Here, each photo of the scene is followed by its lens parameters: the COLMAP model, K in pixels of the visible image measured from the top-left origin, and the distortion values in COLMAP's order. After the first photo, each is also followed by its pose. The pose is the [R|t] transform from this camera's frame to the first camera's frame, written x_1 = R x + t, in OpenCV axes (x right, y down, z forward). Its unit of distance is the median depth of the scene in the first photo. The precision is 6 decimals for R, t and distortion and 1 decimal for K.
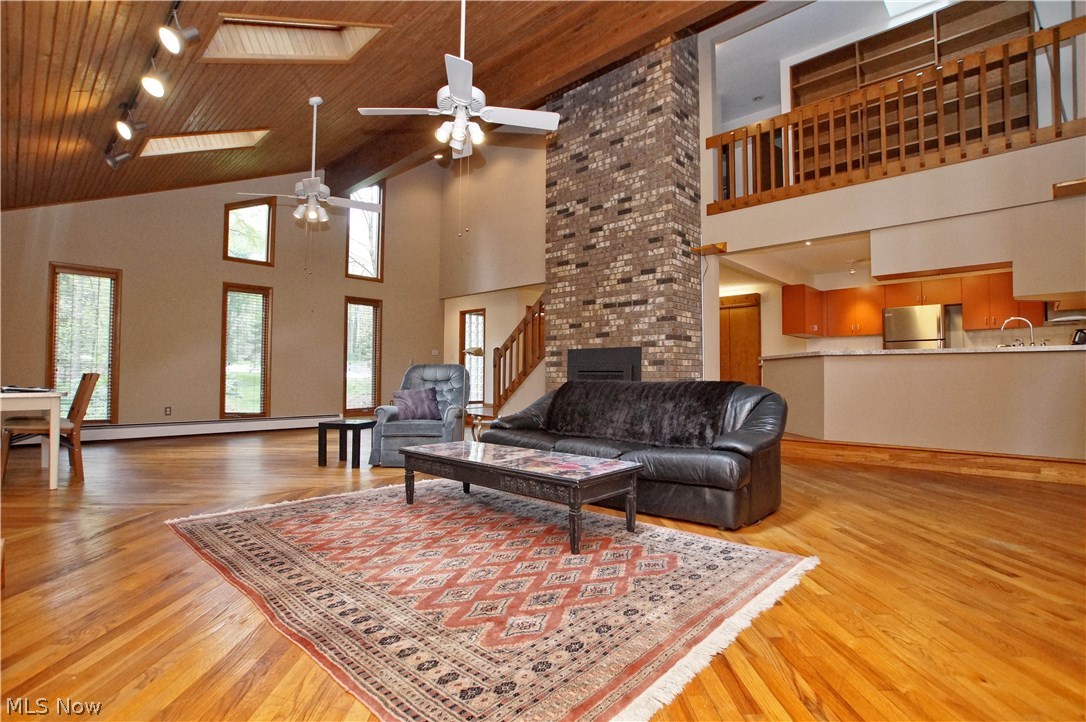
lens RADIAL K [[518.4, 0, 543.0], [0, 518.4, 361.0], [0, 0, 1]] dist [-0.000277, 0.000253]
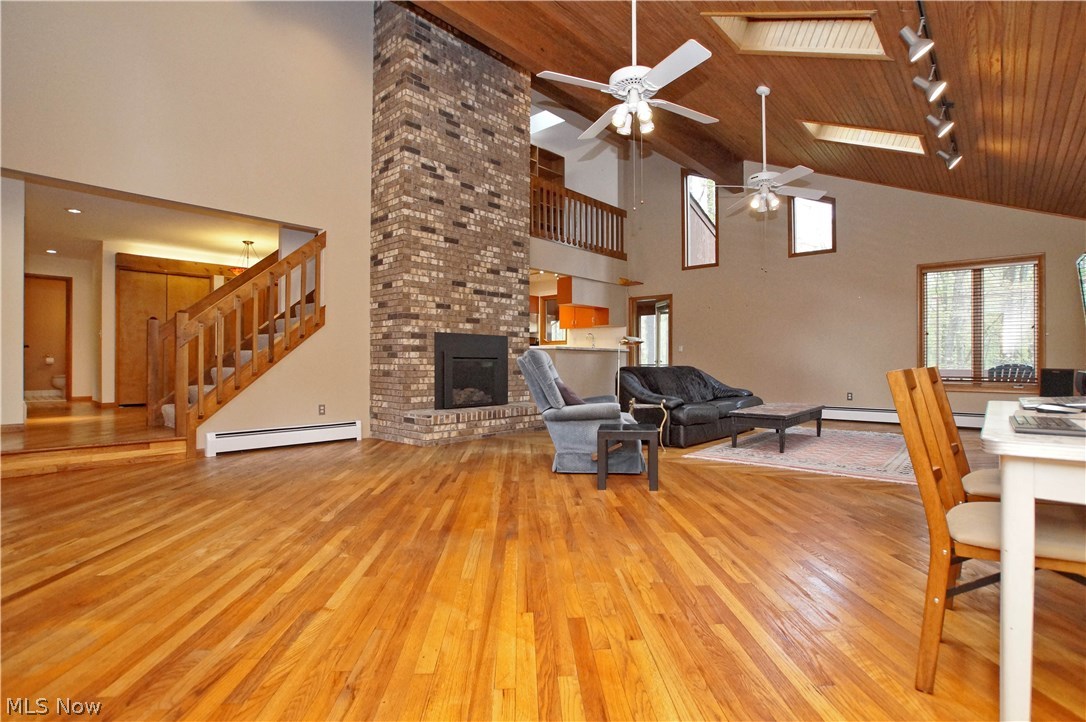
lens RADIAL K [[518.4, 0, 543.0], [0, 518.4, 361.0], [0, 0, 1]] dist [-0.000277, 0.000253]
pose [[0.013010, -0.000375, 0.999915, -0.865932], [-0.027446, 0.999623, 0.000732, 0.021383], [-0.999539, -0.027453, 0.012994, 0.858508]]
